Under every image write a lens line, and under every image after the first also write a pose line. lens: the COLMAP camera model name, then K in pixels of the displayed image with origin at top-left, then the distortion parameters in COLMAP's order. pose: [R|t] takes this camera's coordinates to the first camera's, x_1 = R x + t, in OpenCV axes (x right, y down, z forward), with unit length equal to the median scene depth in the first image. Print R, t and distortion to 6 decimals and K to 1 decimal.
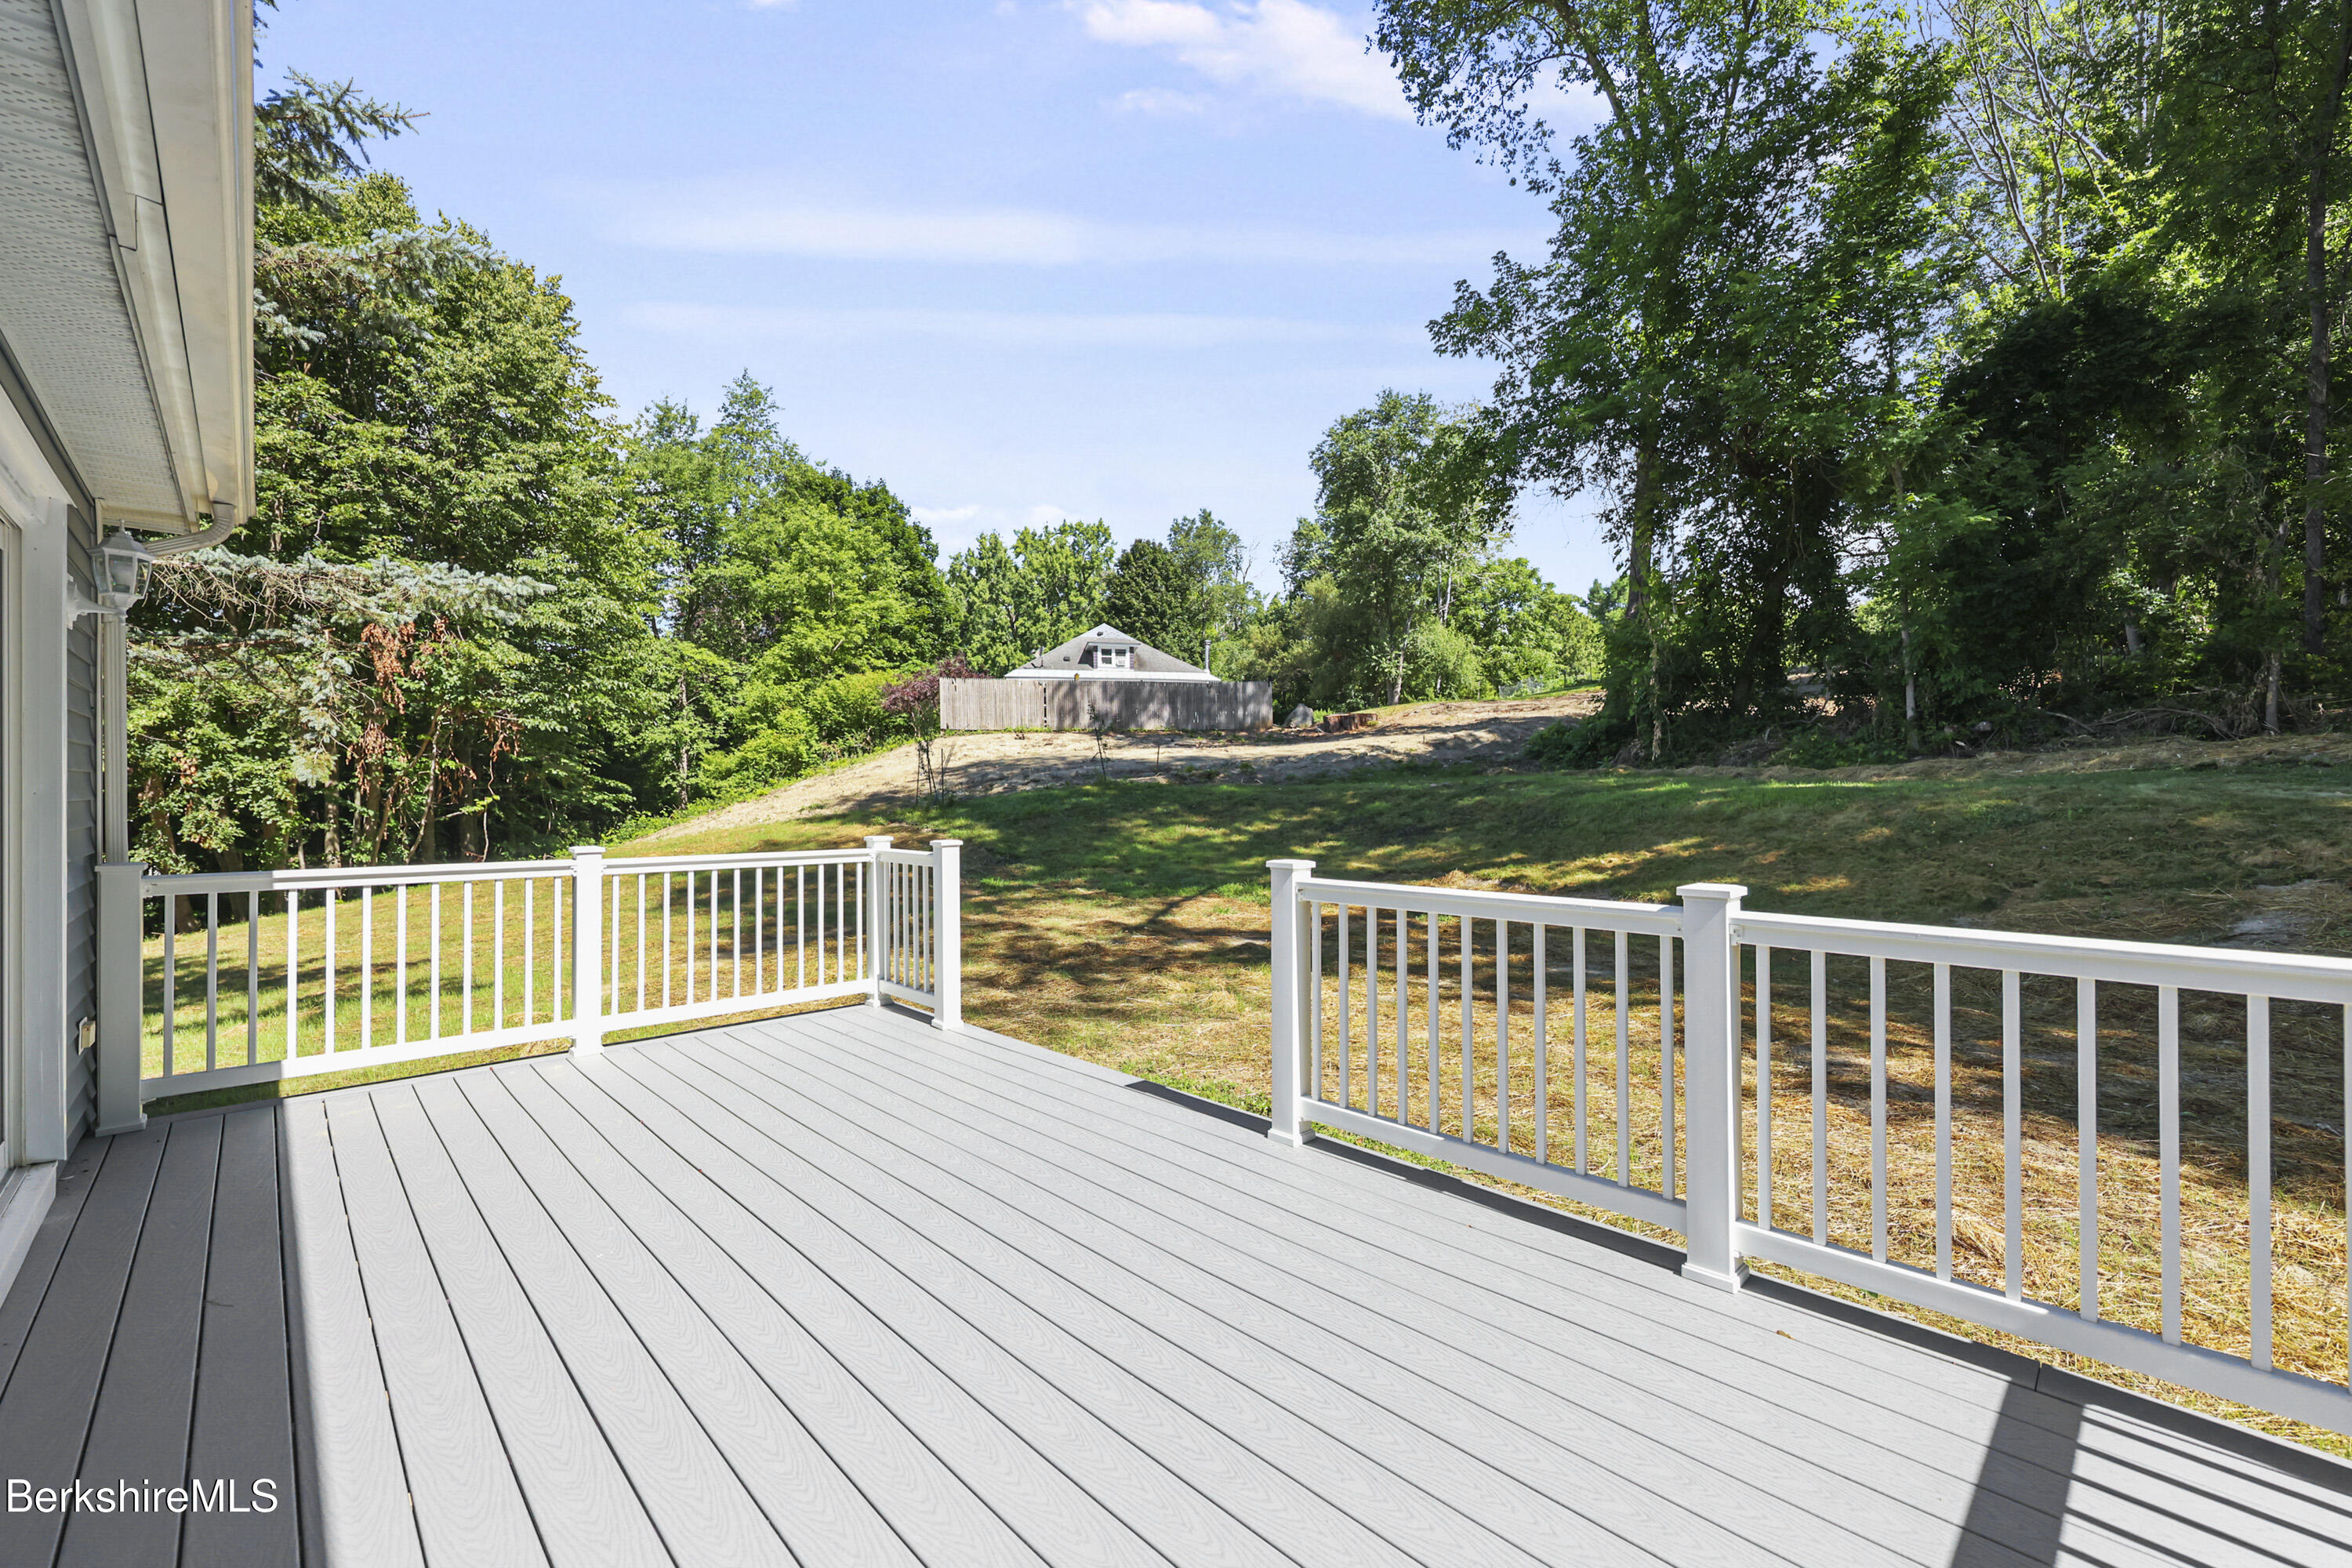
lens RADIAL K [[954.2, 0, 1194.8], [0, 954.2, 801.1], [0, 0, 1]] dist [0.000905, -0.000147]
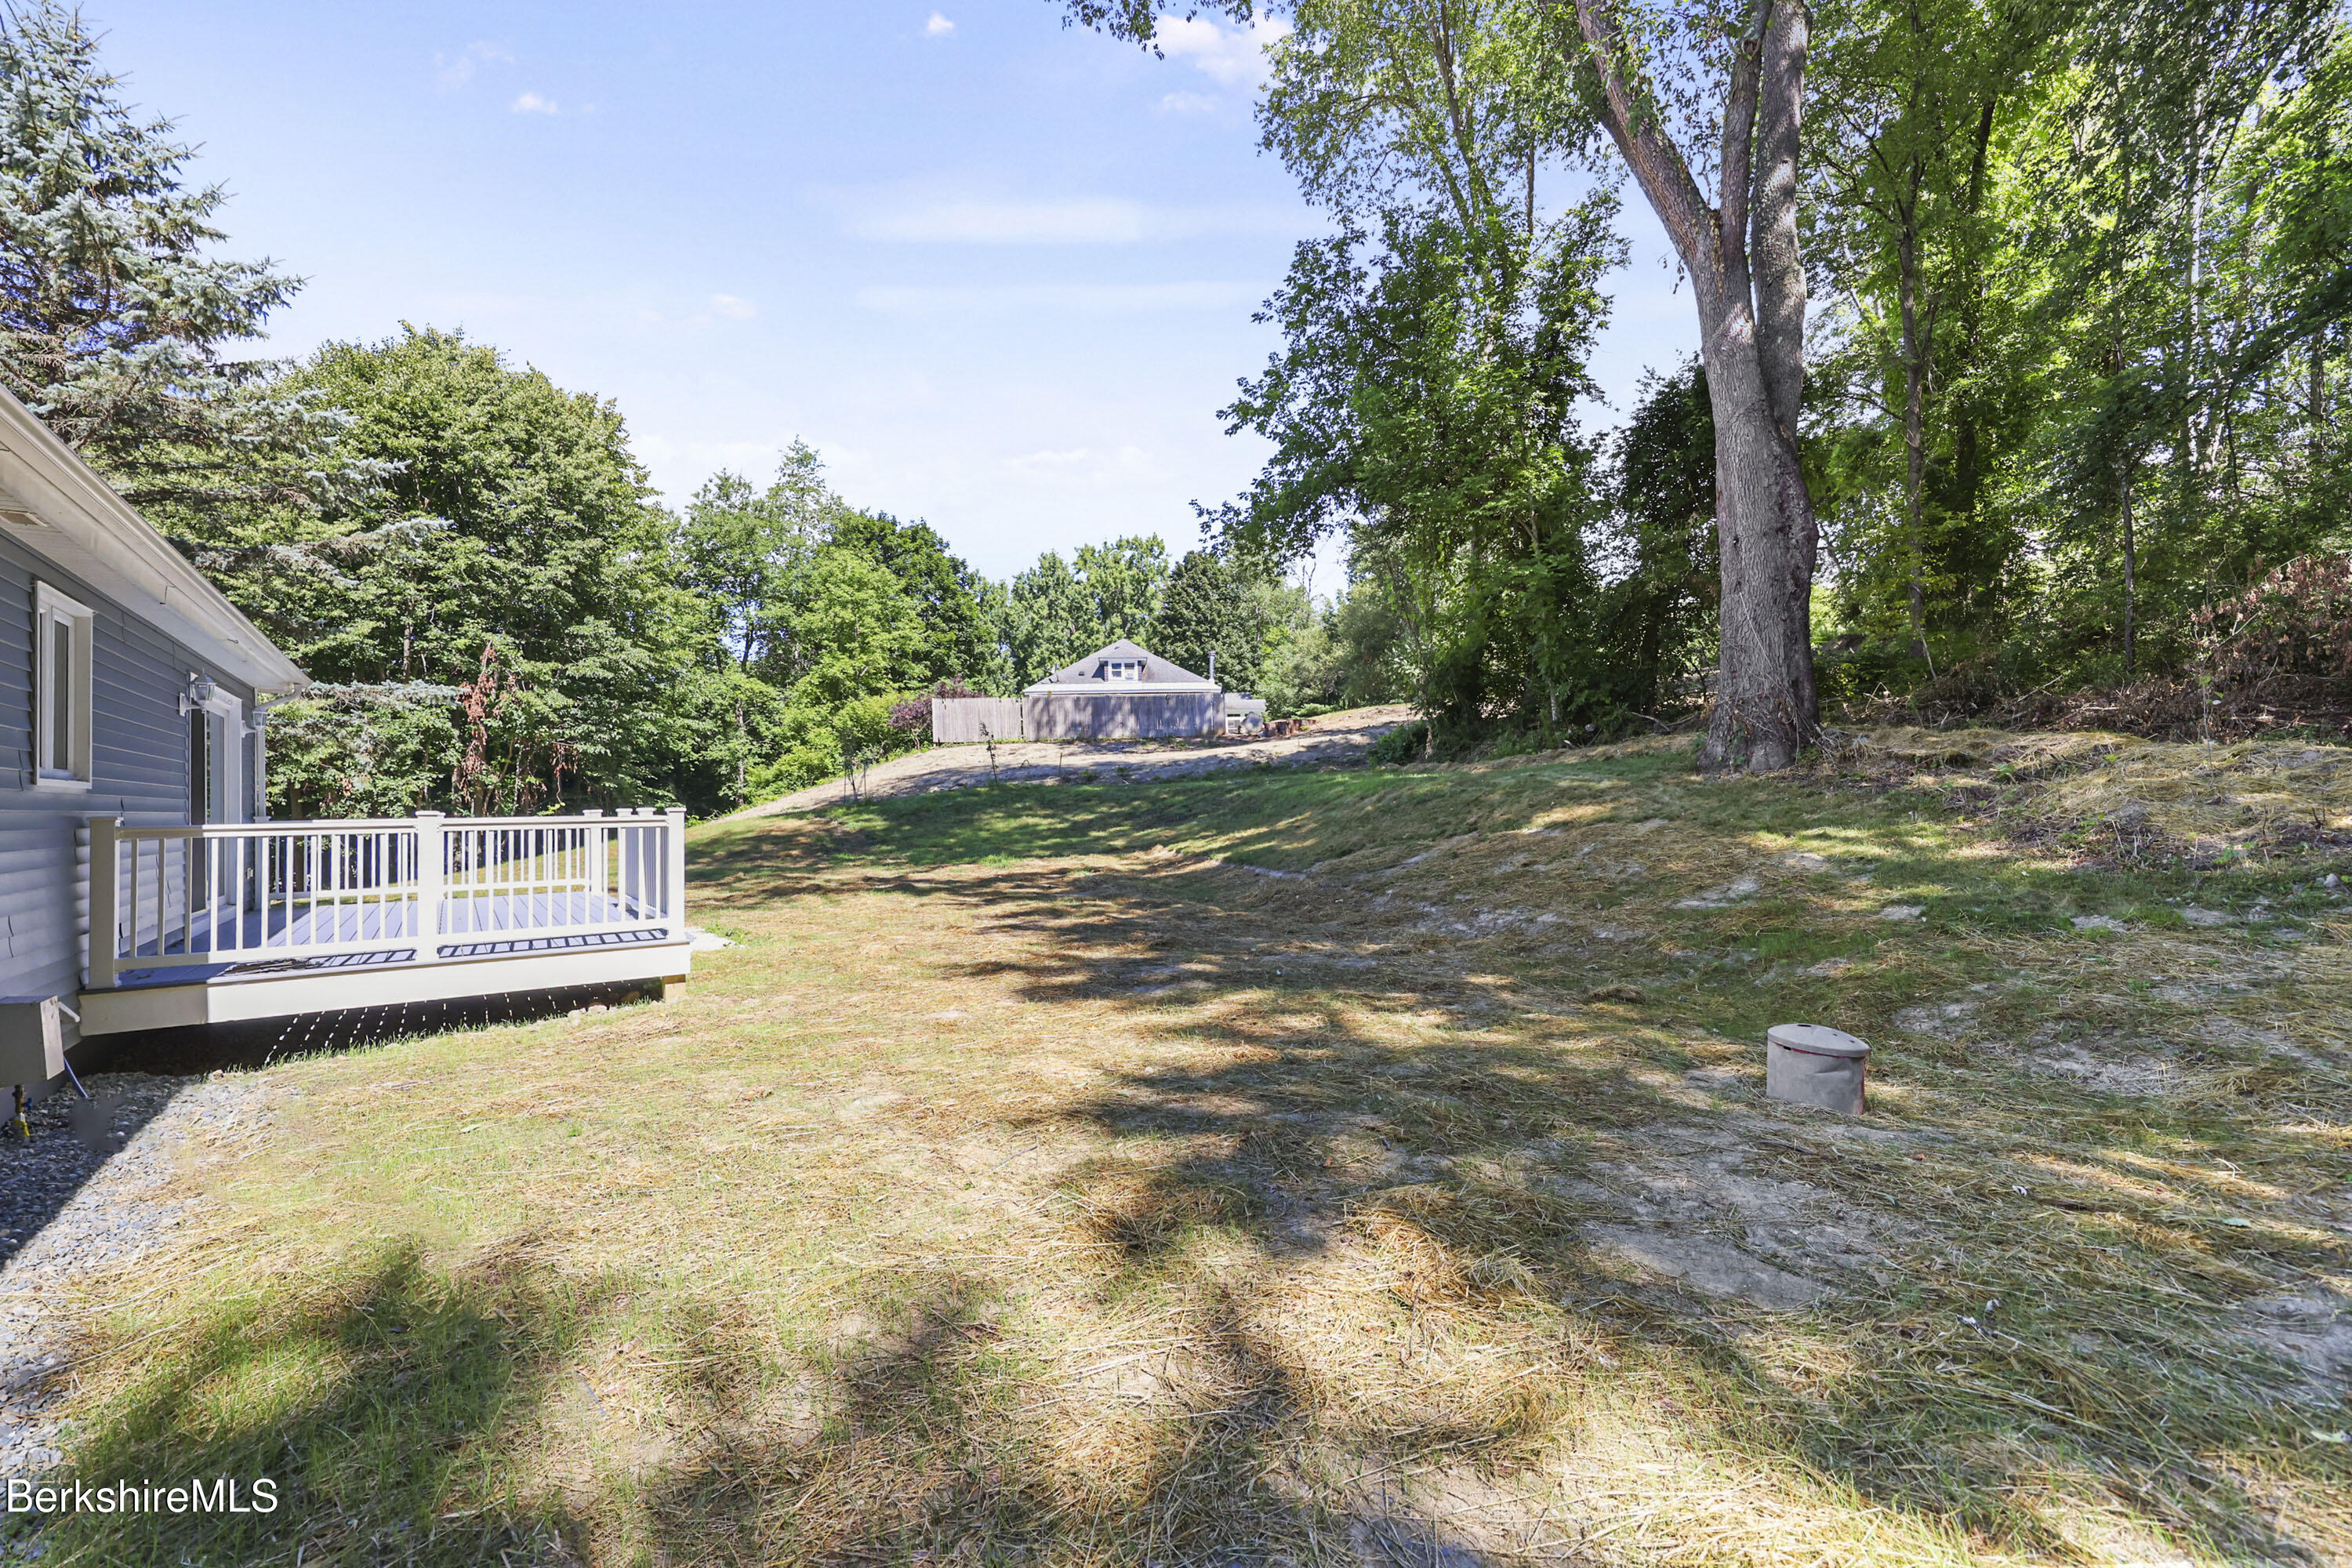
lens RADIAL K [[954.2, 0, 1145.7], [0, 954.2, 790.6], [0, 0, 1]] dist [0.000905, -0.000147]
pose [[0.989562, -0.016233, -0.143187, 0.288724], [0.014116, 0.999776, -0.015787, 0.011175], [0.143411, 0.013601, 0.989570, -0.219038]]
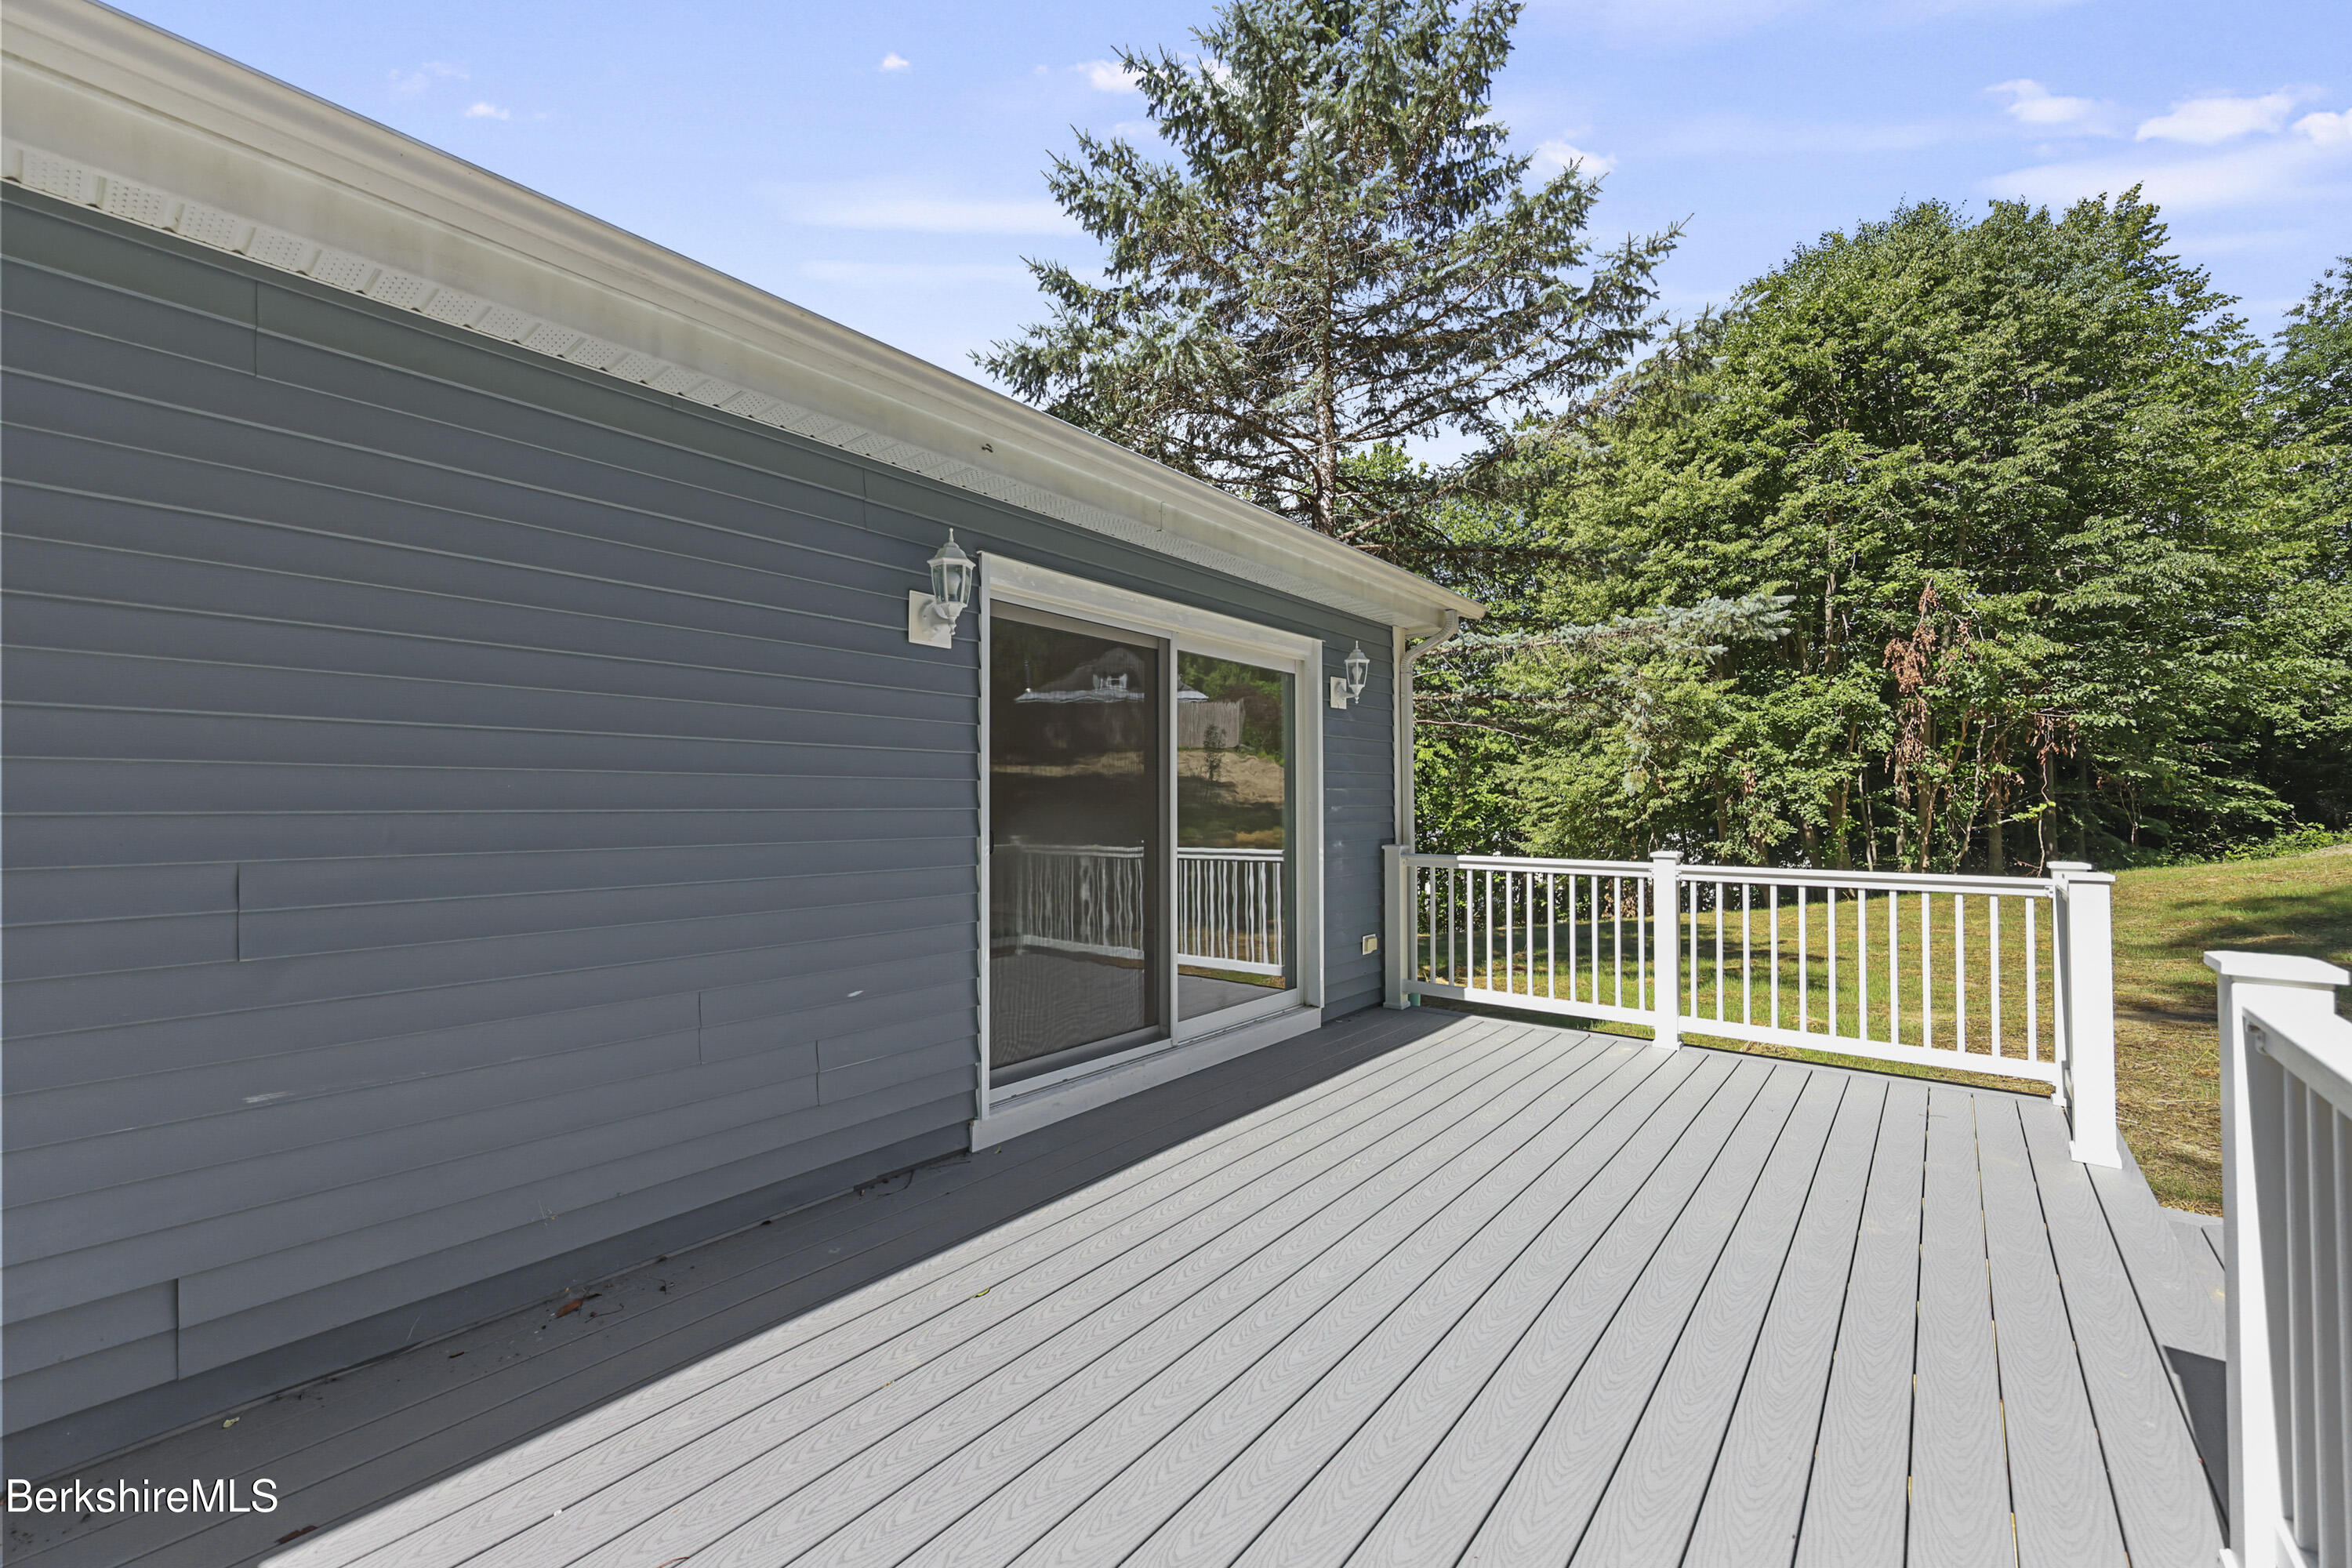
lens RADIAL K [[954.2, 0, 1170.8], [0, 954.2, 768.8], [0, 0, 1]] dist [0.000905, -0.000147]
pose [[0.125436, -0.031050, -0.991616, 0.068574], [-0.008049, 0.999445, -0.032314, -0.000896], [0.992069, 0.012035, 0.125116, 0.062961]]
